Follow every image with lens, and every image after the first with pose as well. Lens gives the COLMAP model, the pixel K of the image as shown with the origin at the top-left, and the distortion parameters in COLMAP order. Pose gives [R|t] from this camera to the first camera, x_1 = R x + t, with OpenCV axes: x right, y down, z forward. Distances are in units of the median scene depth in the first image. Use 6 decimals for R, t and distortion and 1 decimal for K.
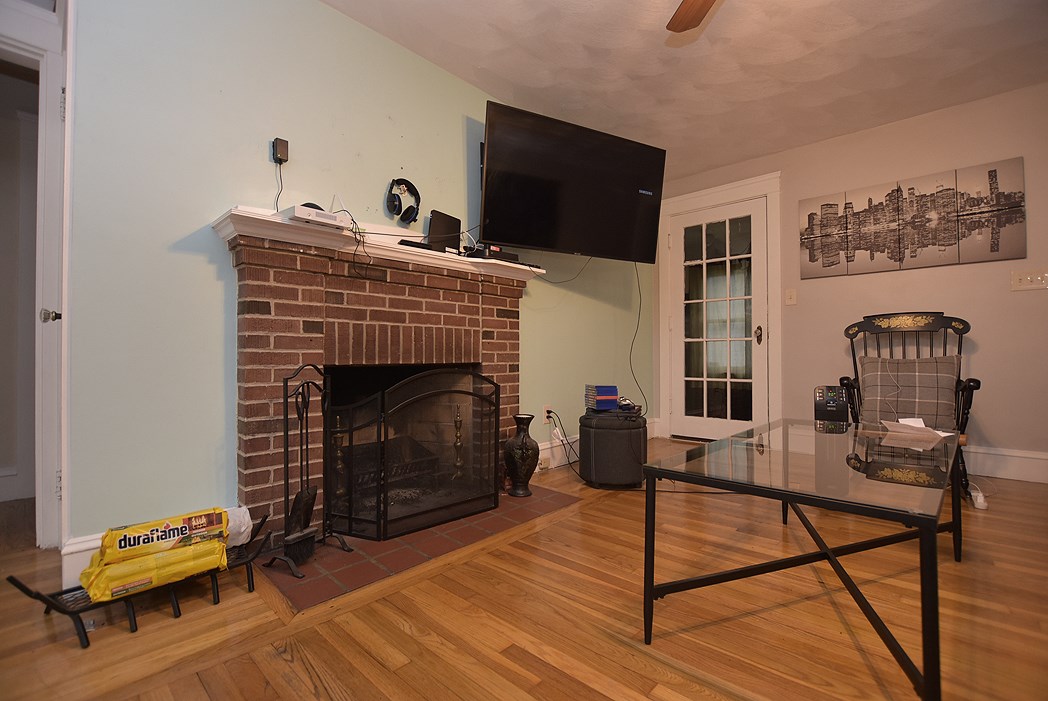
lens RADIAL K [[461.4, 0, 524.0], [0, 461.4, 350.5], [0, 0, 1]] dist [-0.001024, 0.000239]
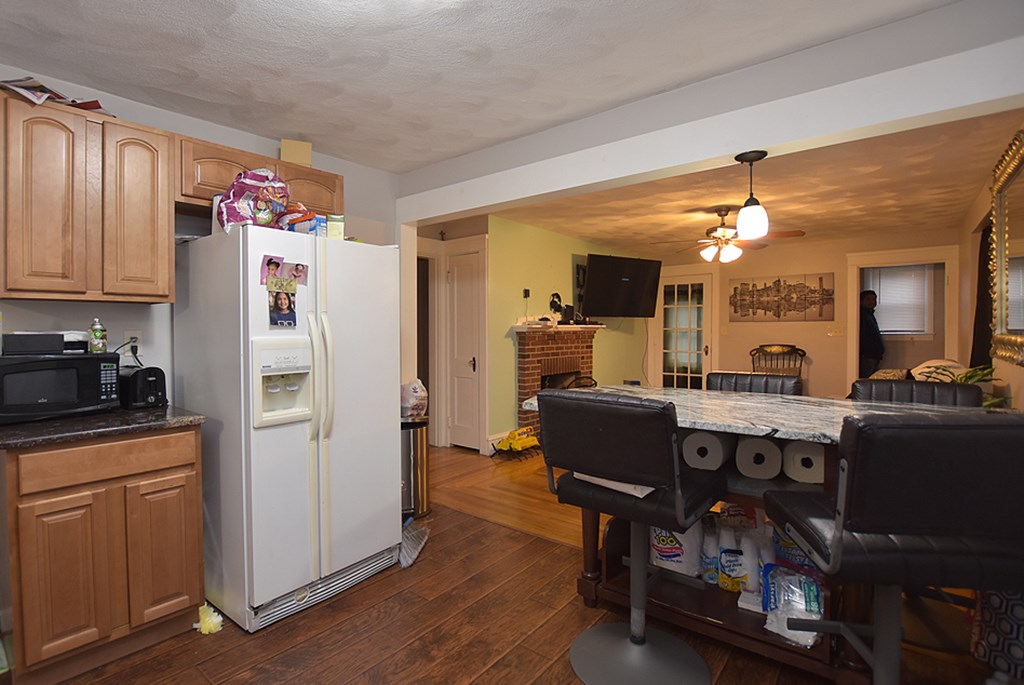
lens RADIAL K [[481.3, 0, 512.0], [0, 481.3, 342.5], [0, 0, 1]] dist [0.123596, 0.000026]
pose [[0.995356, -0.000254, 0.096265, -0.575645], [-0.002486, 0.999595, 0.028336, -0.155548], [-0.096233, -0.028444, 0.994952, -1.112923]]
